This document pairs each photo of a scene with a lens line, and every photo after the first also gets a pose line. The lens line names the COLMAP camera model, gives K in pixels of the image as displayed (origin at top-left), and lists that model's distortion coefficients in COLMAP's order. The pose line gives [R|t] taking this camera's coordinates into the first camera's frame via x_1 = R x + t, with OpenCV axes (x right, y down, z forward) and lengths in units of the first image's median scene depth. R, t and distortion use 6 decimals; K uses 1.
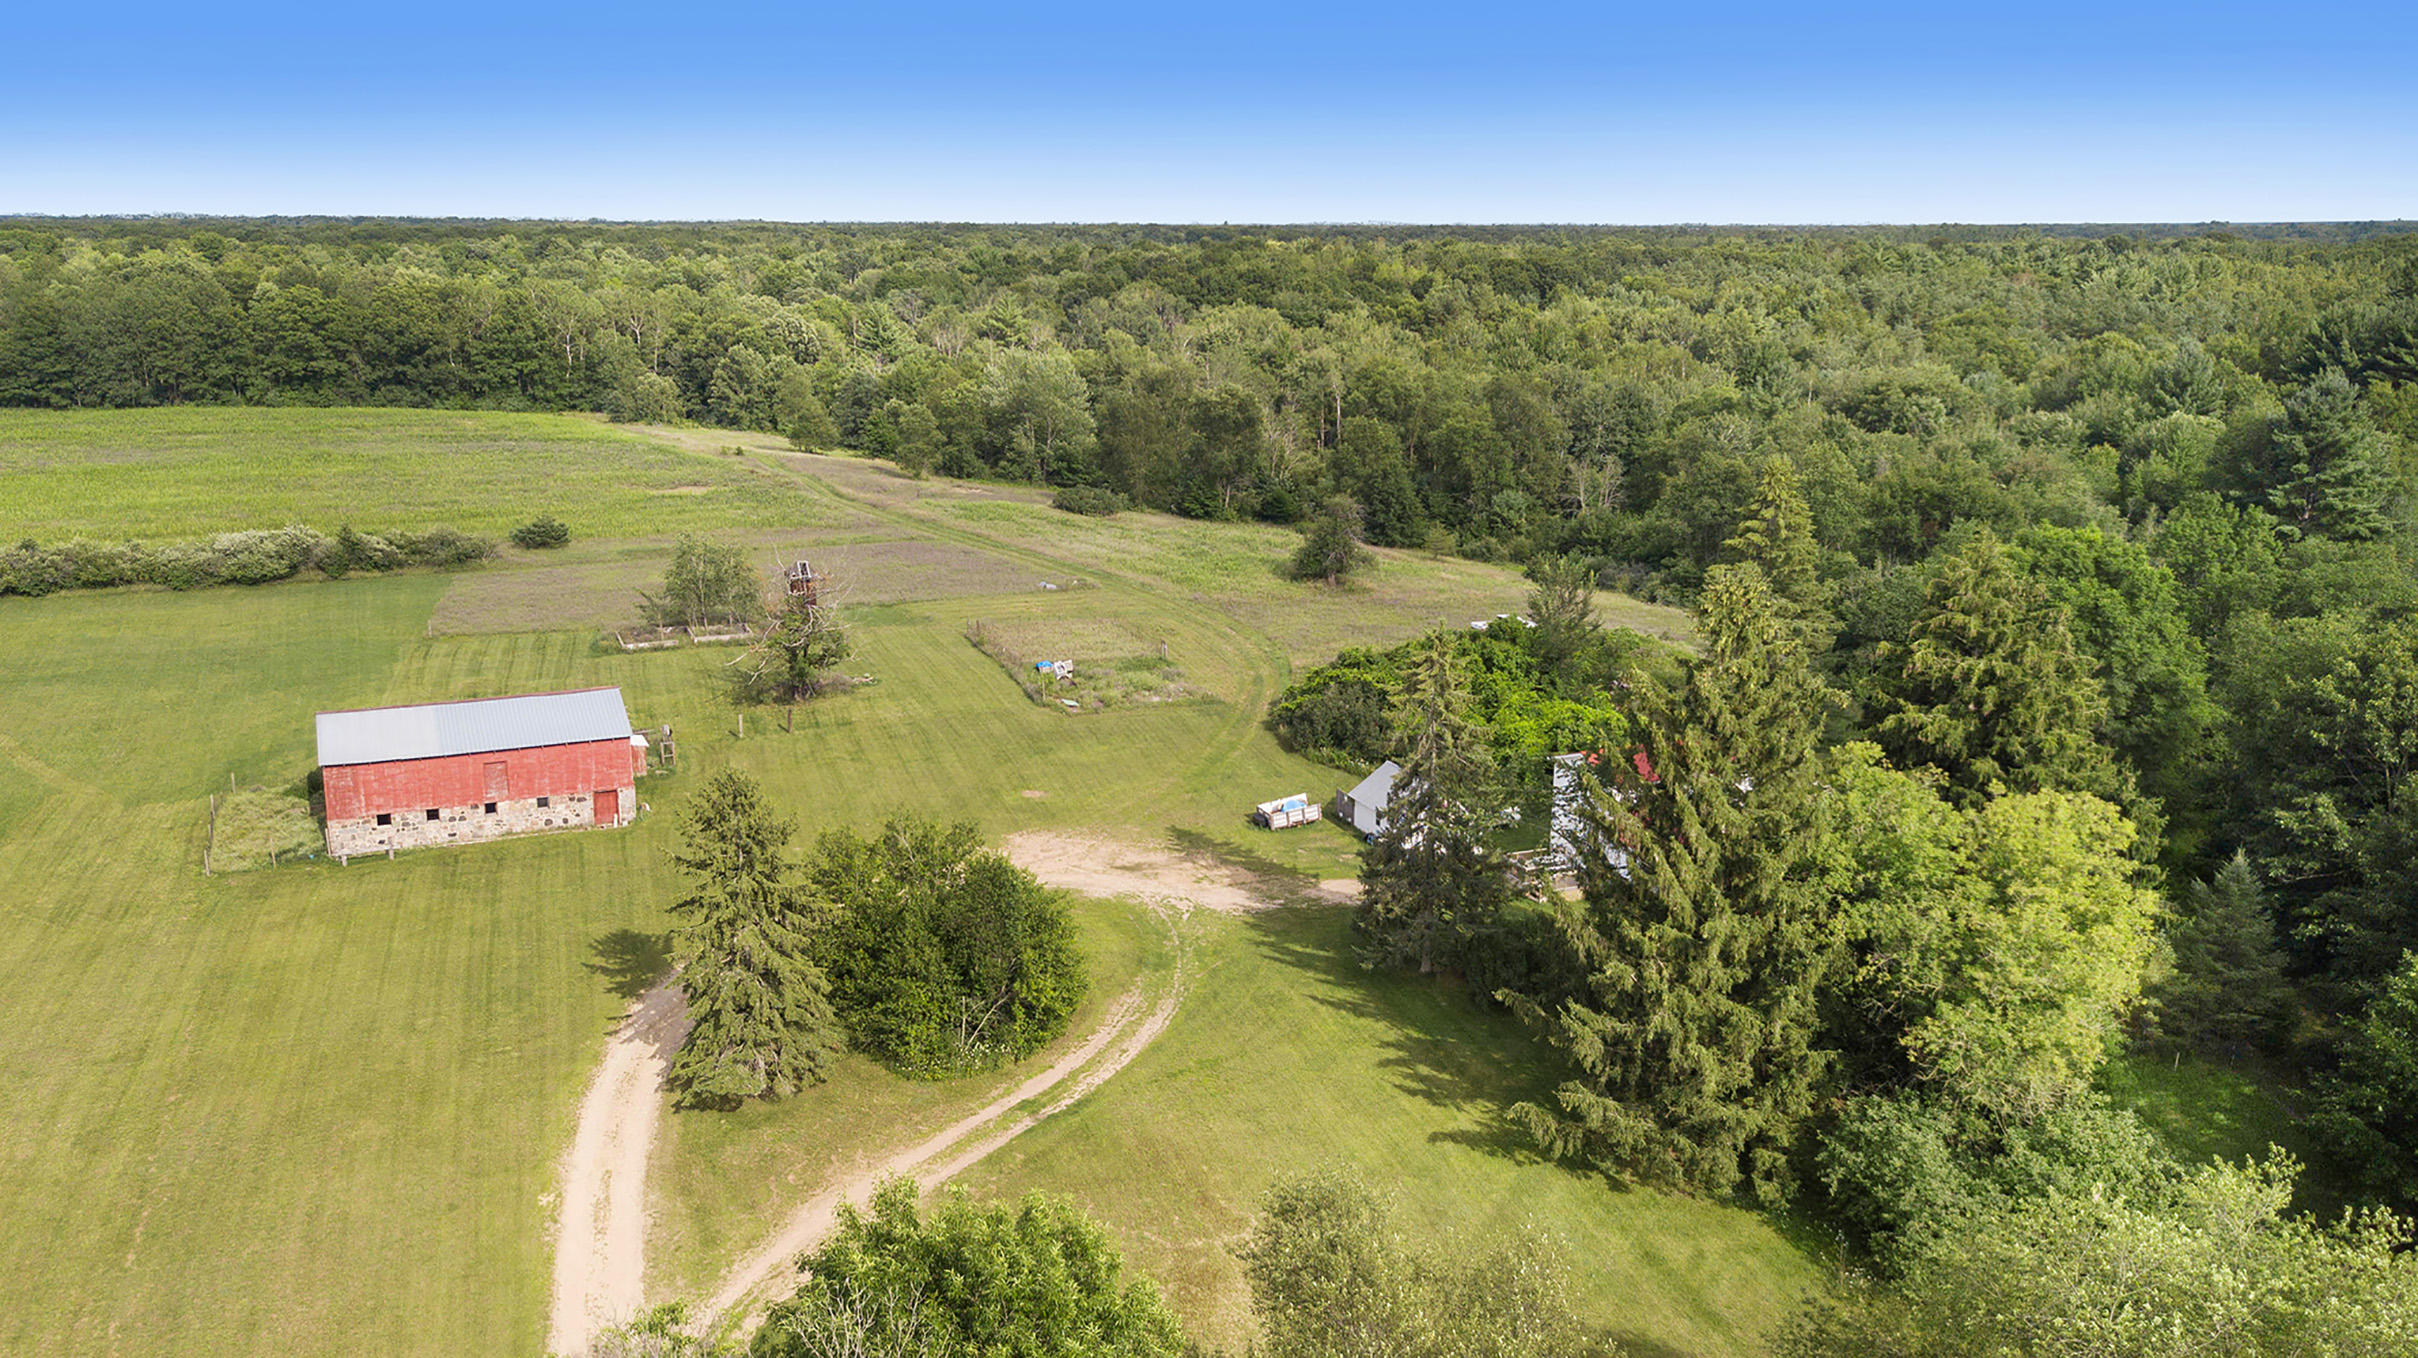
lens RADIAL K [[1901.8, 0, 1205.0], [0, 1901.8, 682.5], [0, 0, 1]] dist [-0.005782, 0.000975]
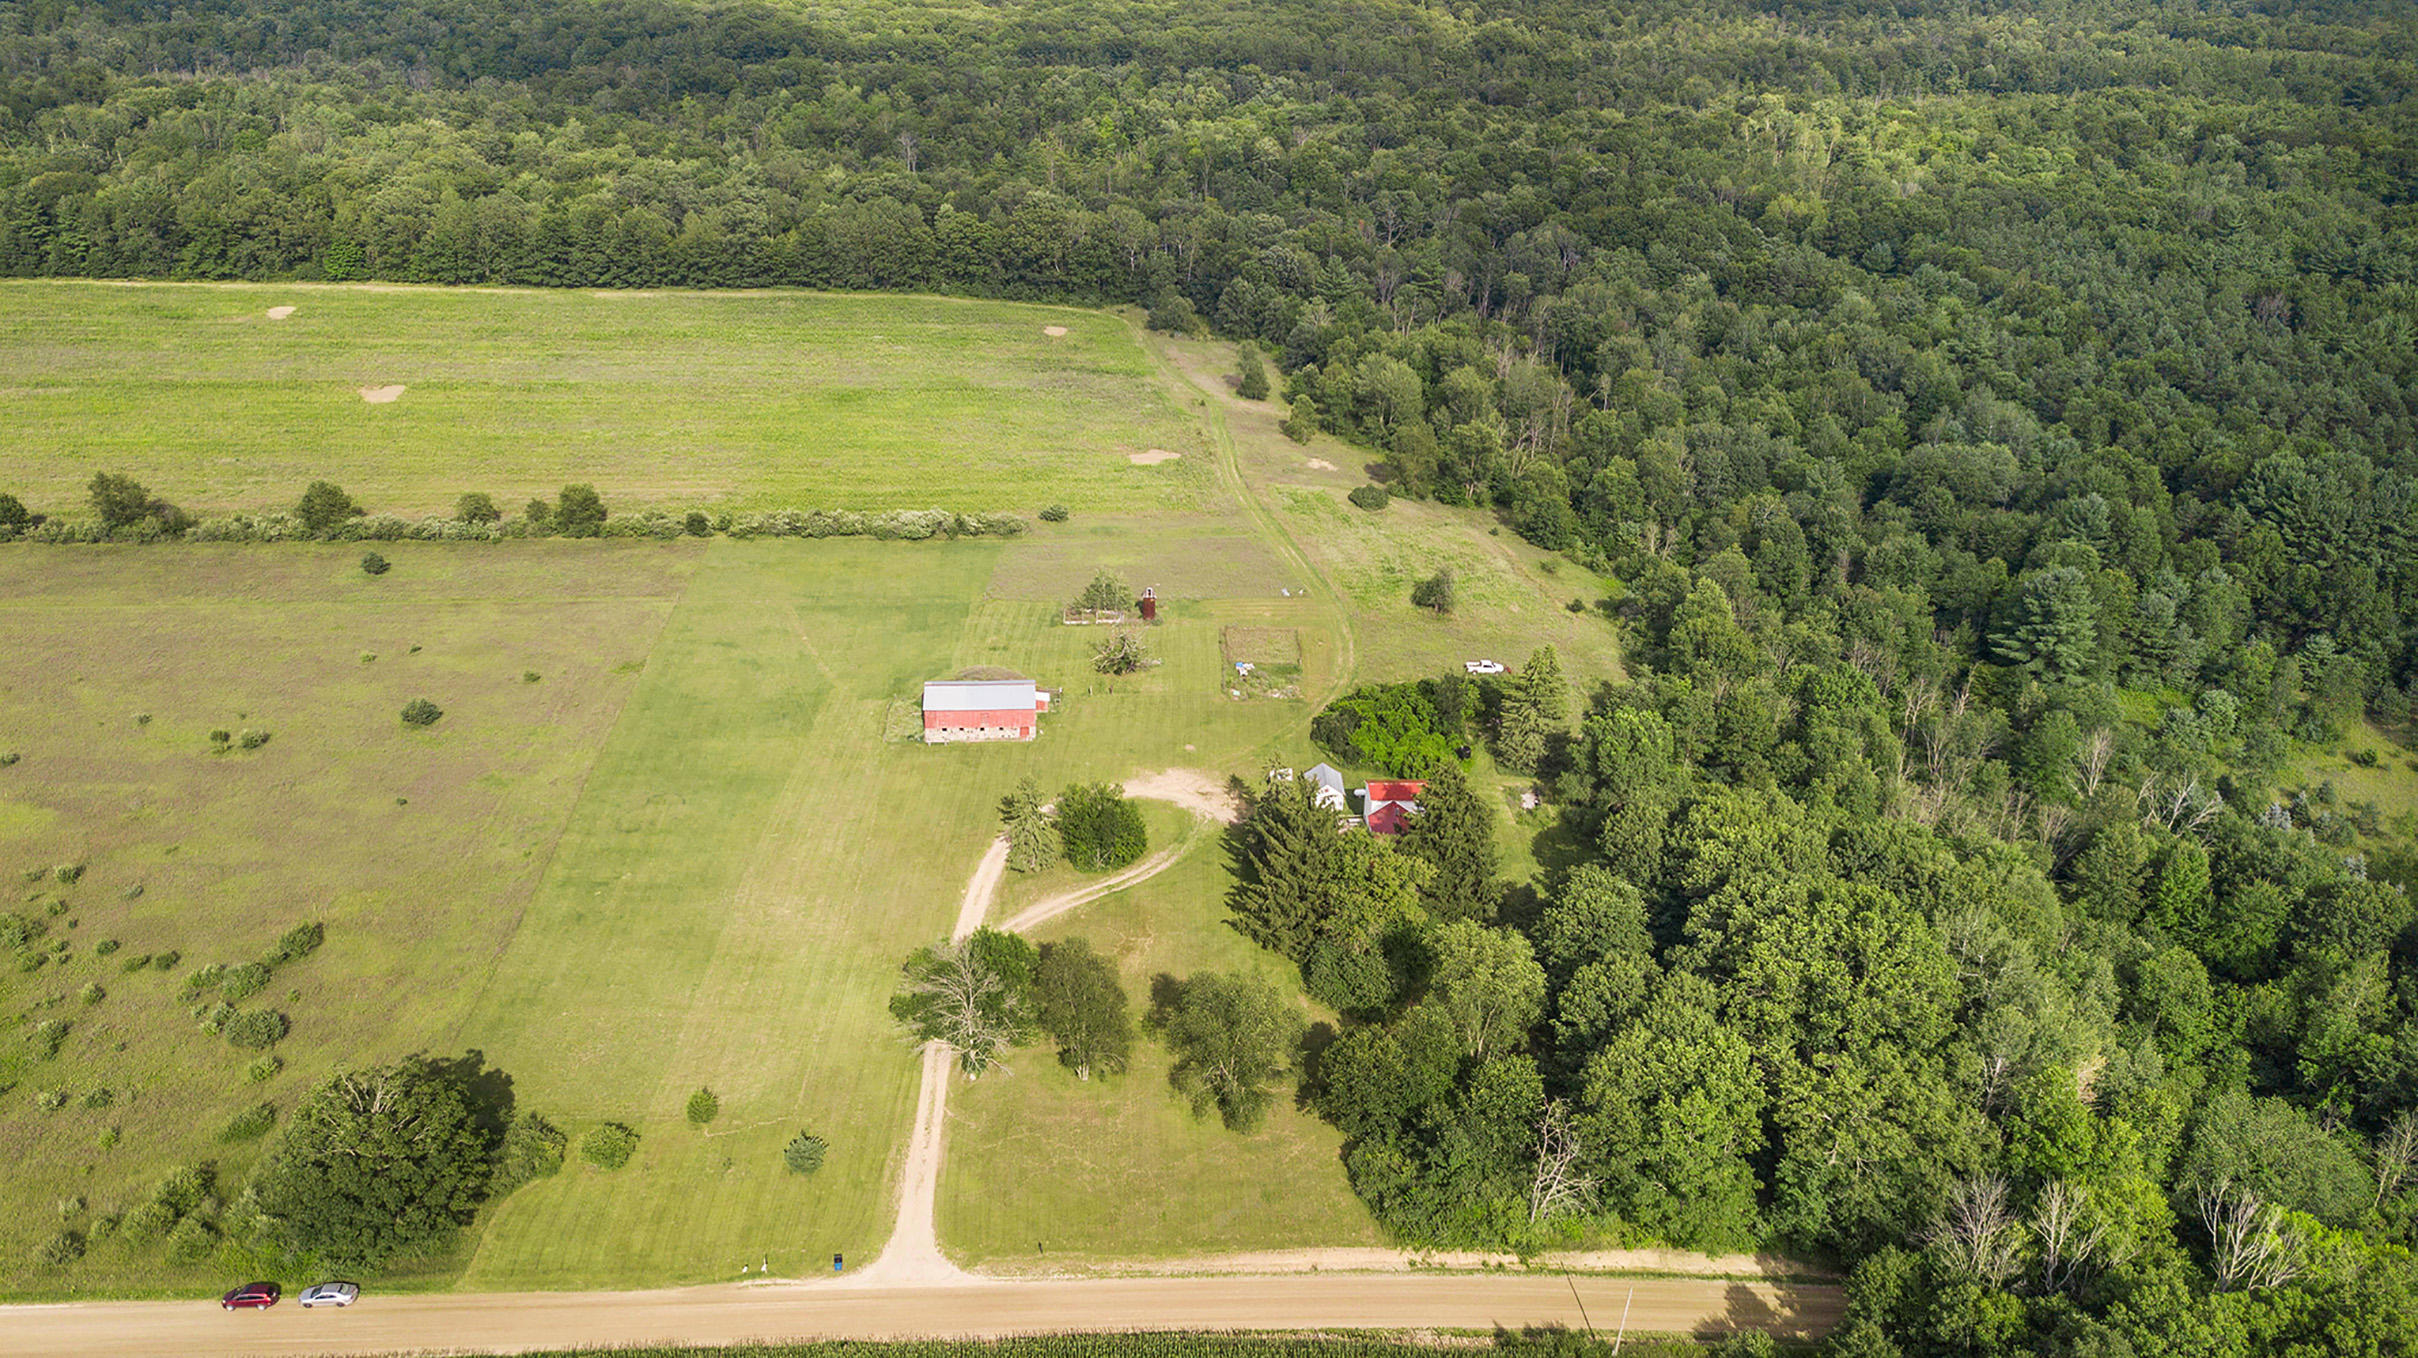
lens RADIAL K [[1901.8, 0, 1211.1], [0, 1901.8, 678.0], [0, 0, 1]] dist [-0.005782, 0.000975]
pose [[0.943487, 0.154263, -0.293319, 0.675208], [-0.097885, 0.975288, 0.198071, -0.545262], [0.316625, -0.158166, 0.935271, -1.335063]]
